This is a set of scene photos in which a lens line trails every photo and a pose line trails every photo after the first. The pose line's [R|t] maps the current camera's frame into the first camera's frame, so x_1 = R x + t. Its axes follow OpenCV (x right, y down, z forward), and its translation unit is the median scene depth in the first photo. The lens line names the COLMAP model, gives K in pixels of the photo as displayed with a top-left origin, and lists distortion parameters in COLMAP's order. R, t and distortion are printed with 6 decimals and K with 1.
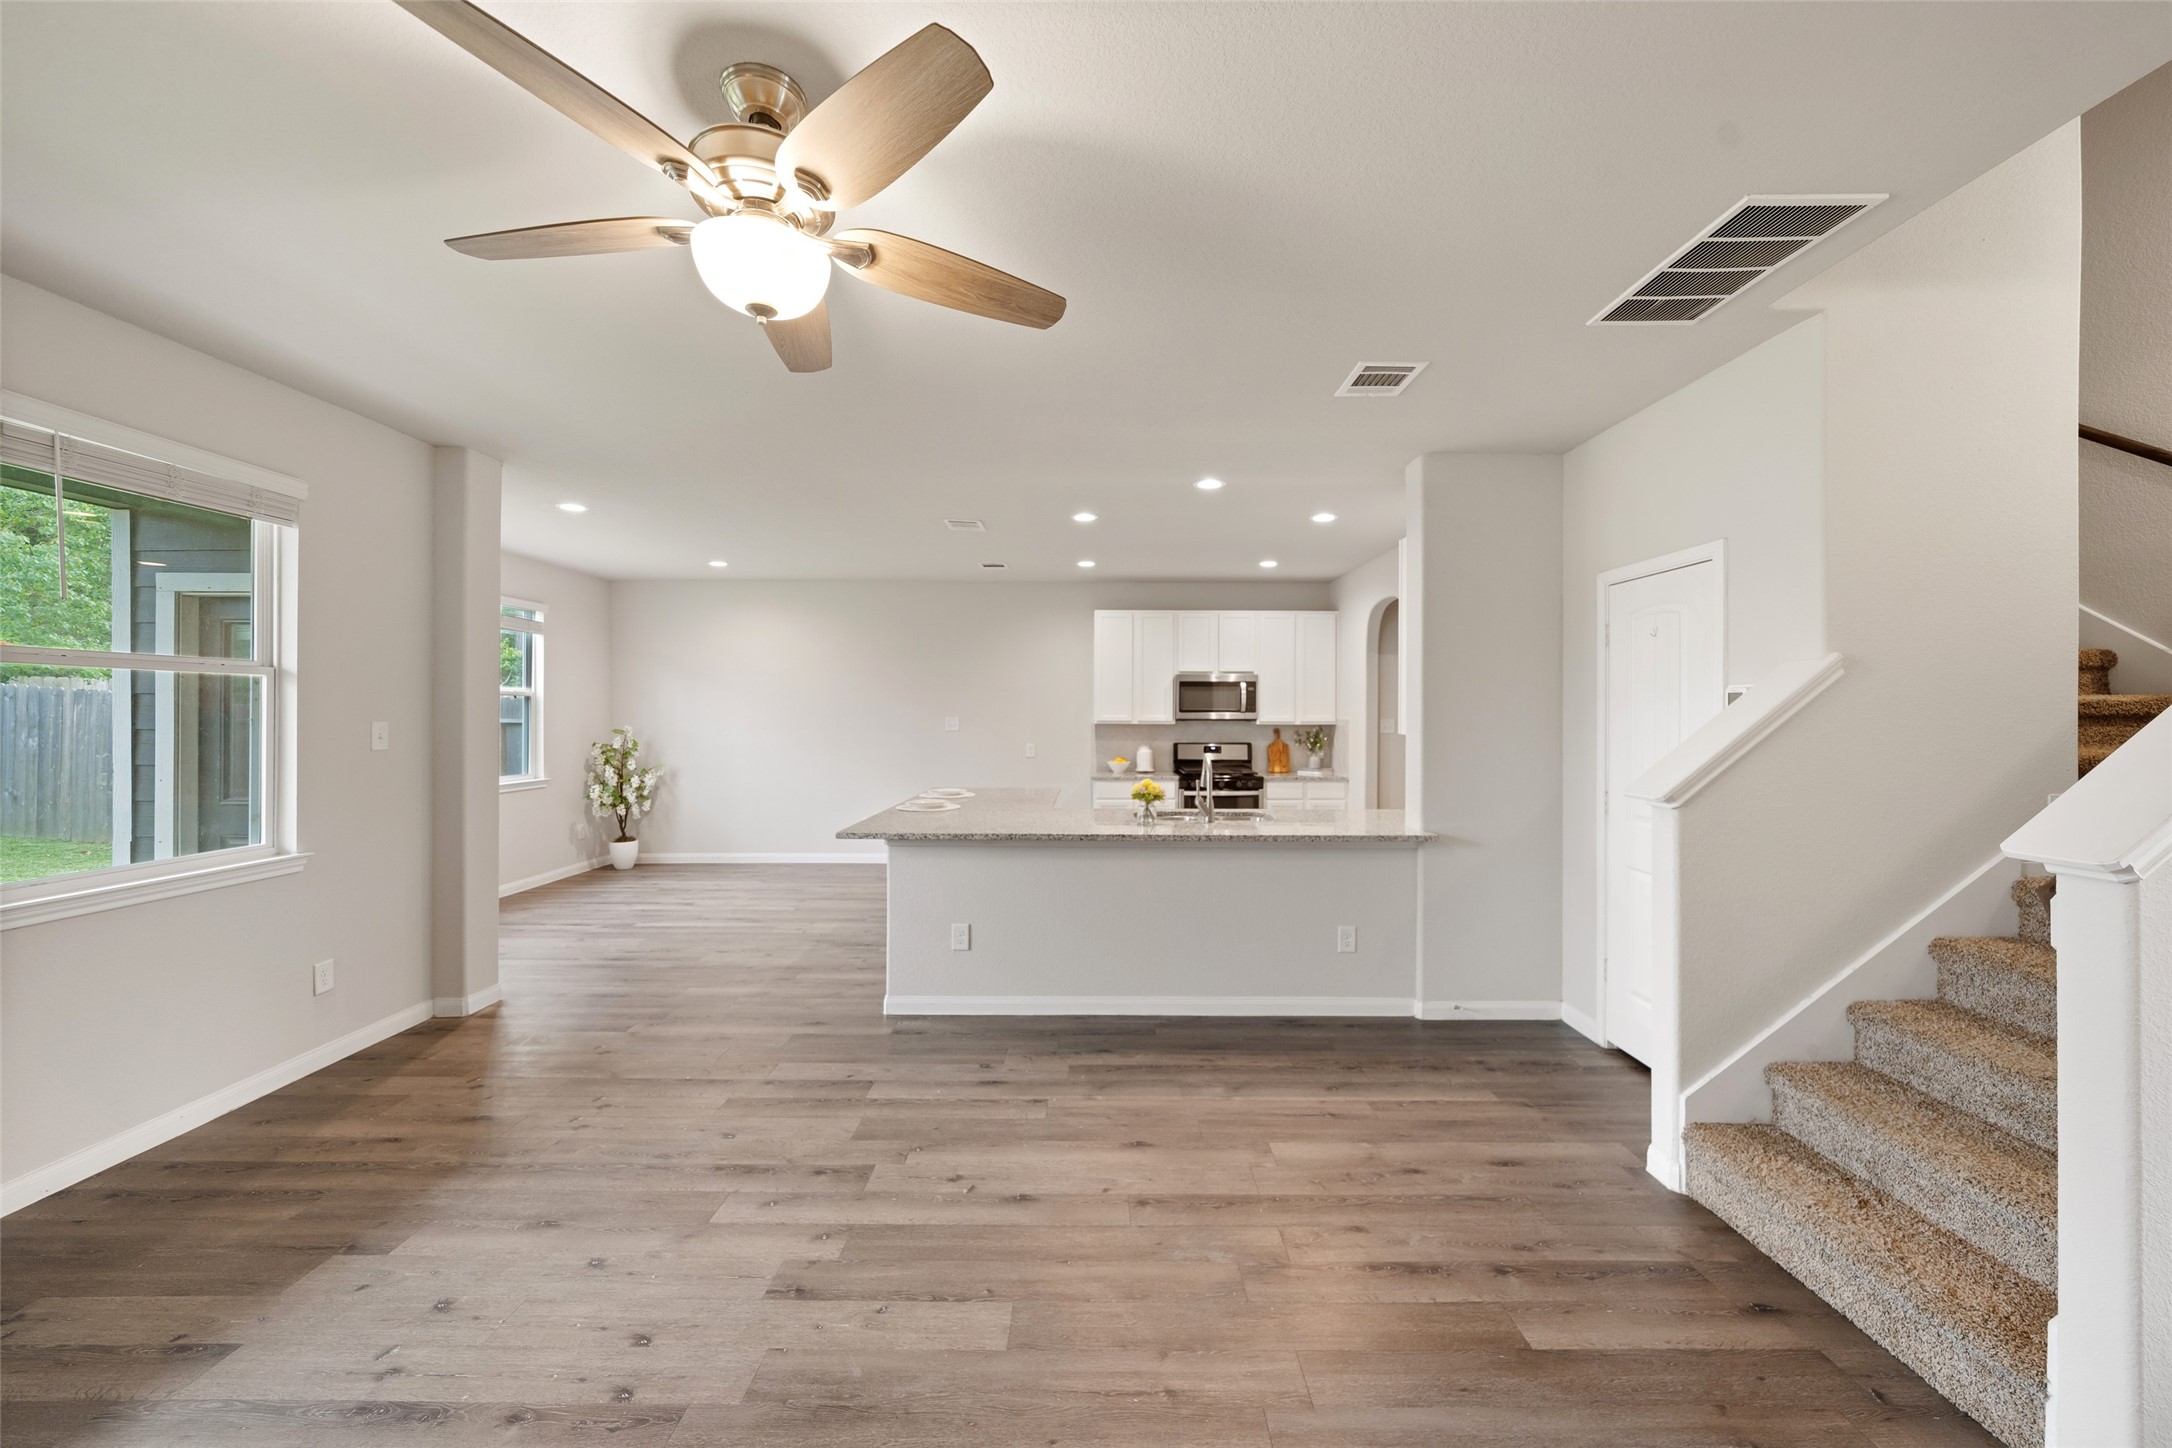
lens RADIAL K [[812.5, 0, 1105.0], [0, 812.5, 713.7], [0, 0, 1]] dist [-0.005249, 0.000782]
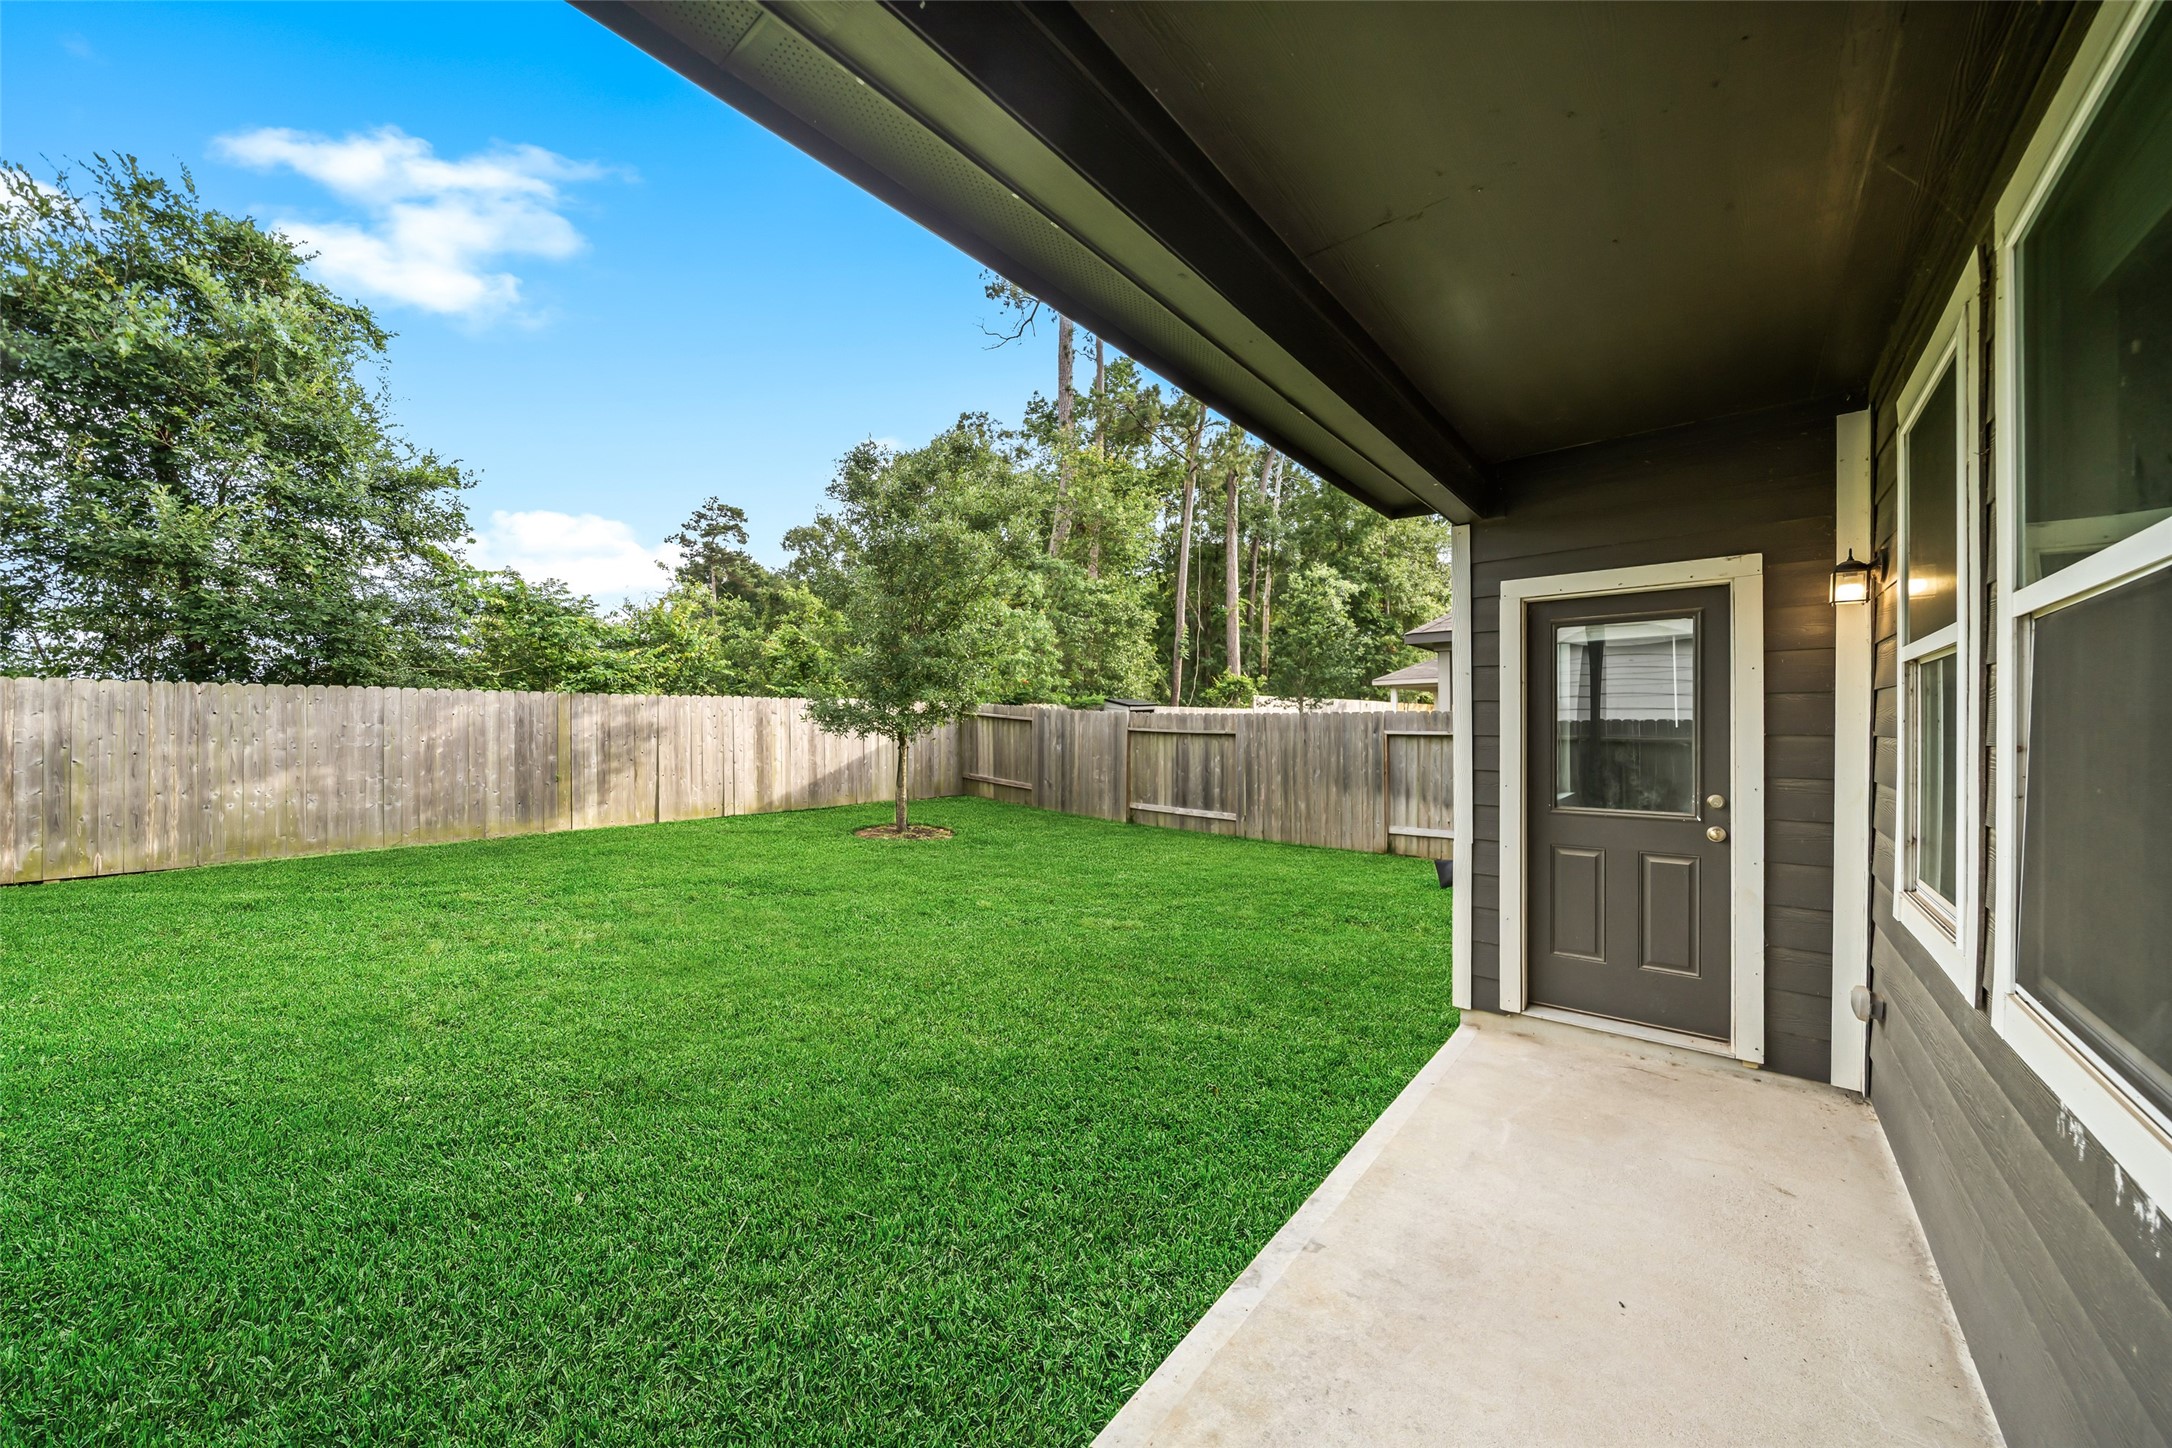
lens RADIAL K [[764.7, 0, 1074.3], [0, 764.7, 728.6], [0, 0, 1]] dist [-0.006581, 0.000470]
pose [[0.756168, -0.002853, -0.654372, -0.539930], [0.002146, 0.999996, -0.001881, 0.005353], [0.654374, 0.000018, 0.756171, -0.040303]]
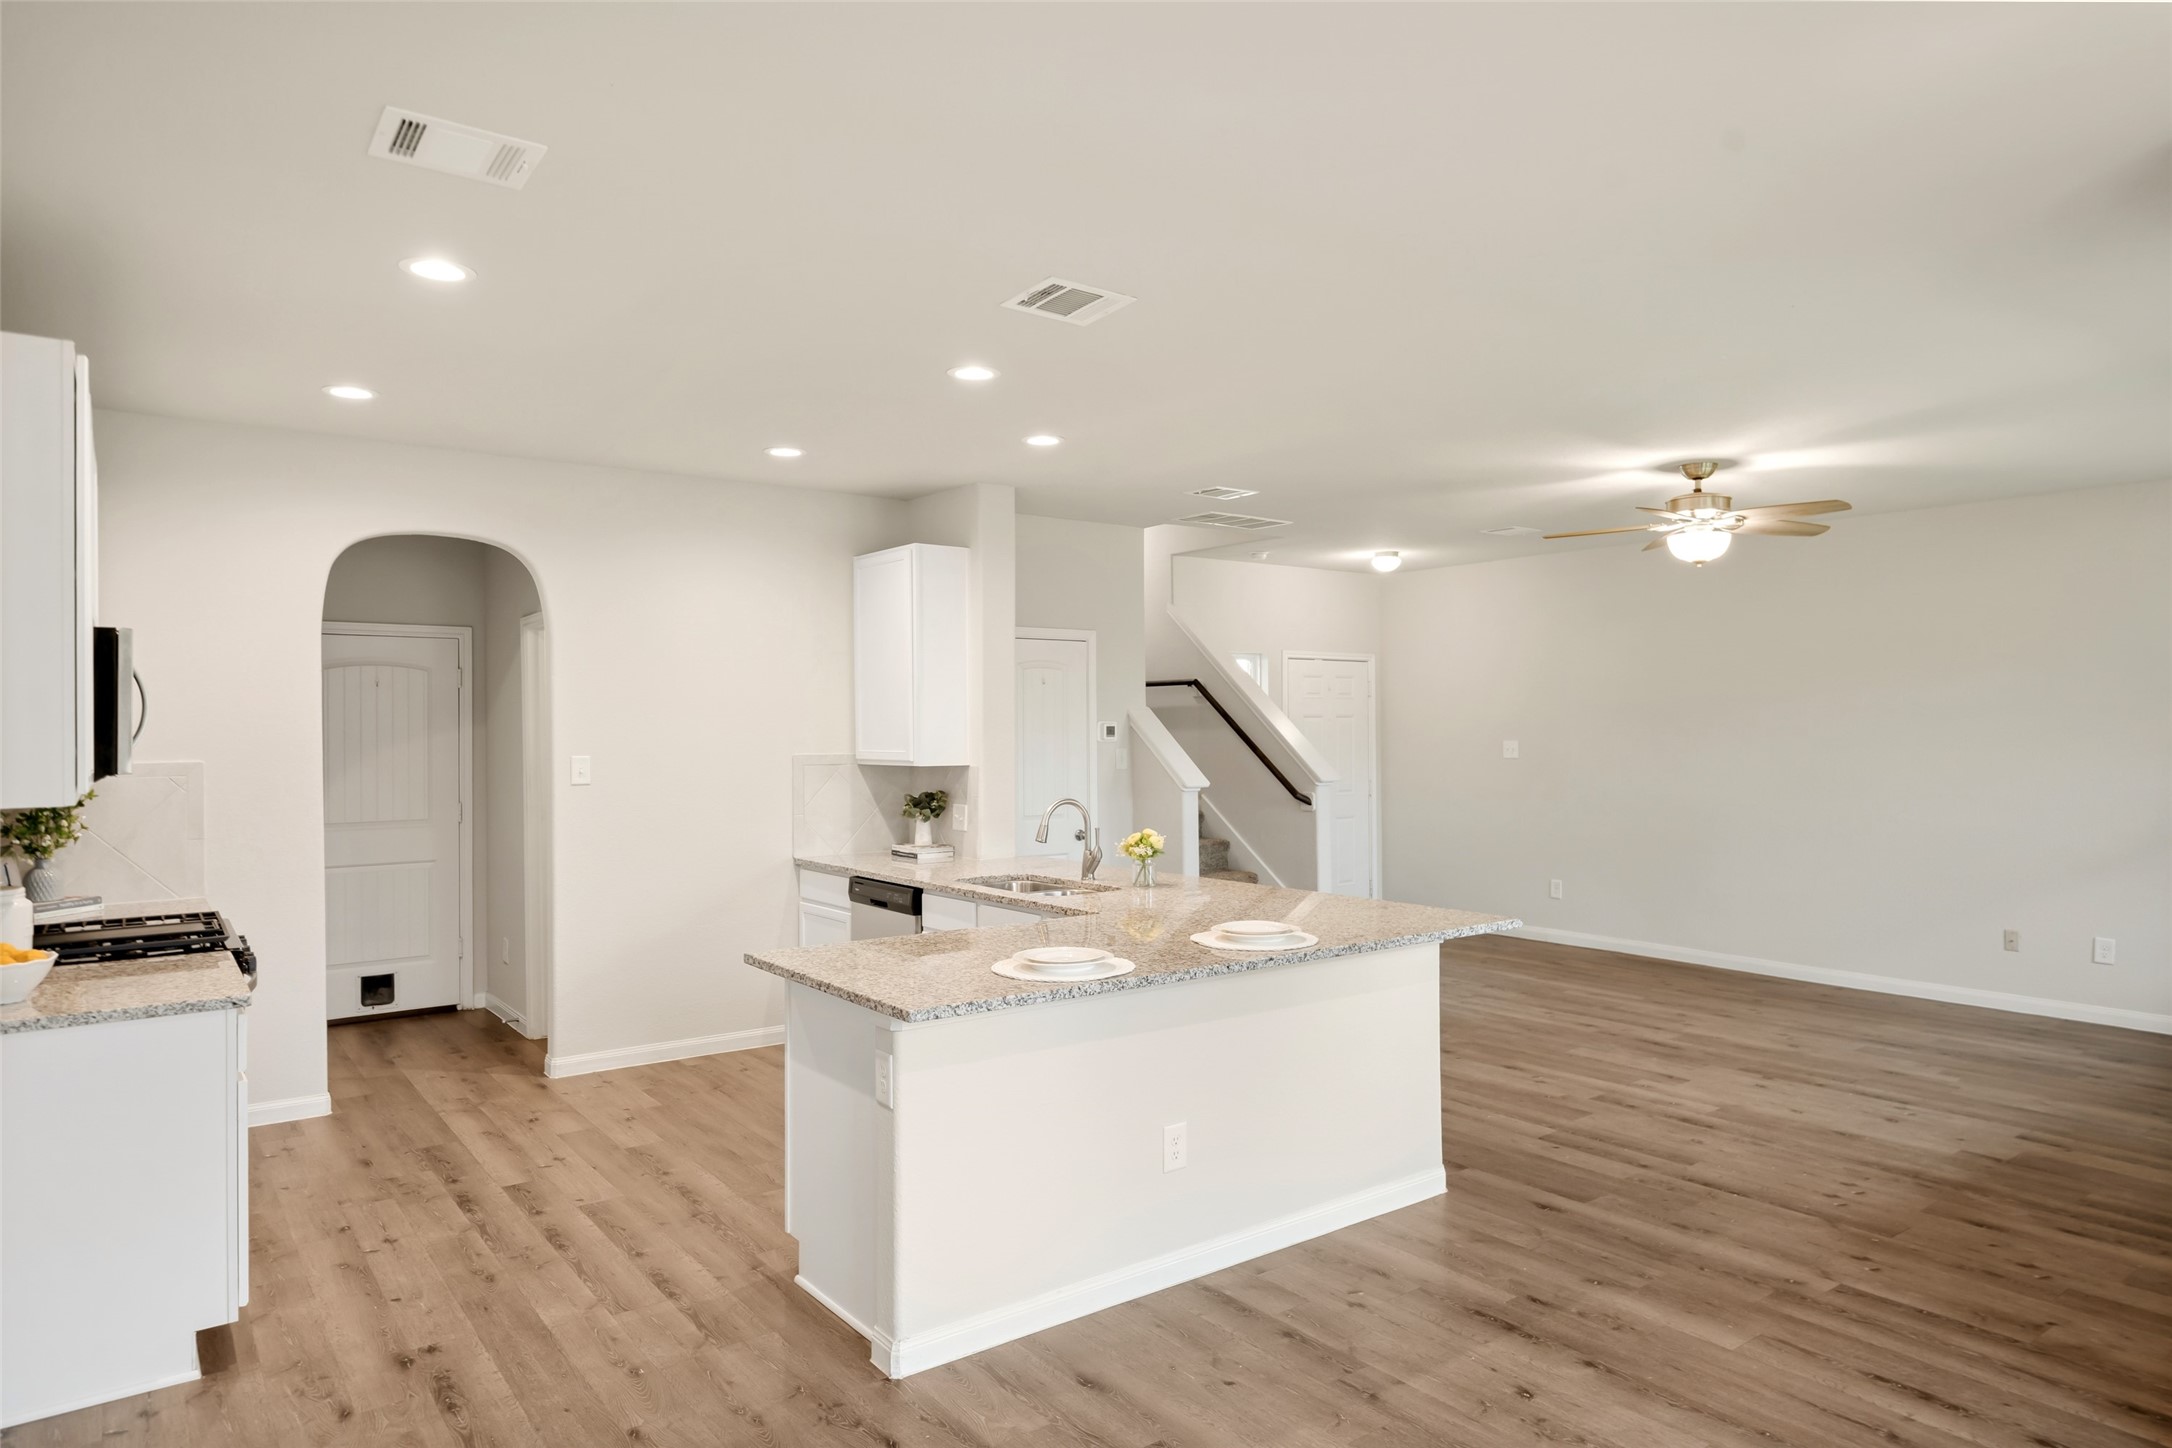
lens RADIAL K [[1289.5, 0, 1080.6], [0, 1289.5, 722.4], [0, 0, 1]] dist [0.006318, -0.001440]
pose [[-0.586547, 0.003748, 0.809906, -0.557510], [0.003855, 0.999991, -0.001836, -0.012297], [-0.809906, 0.002046, -0.586556, 1.081905]]
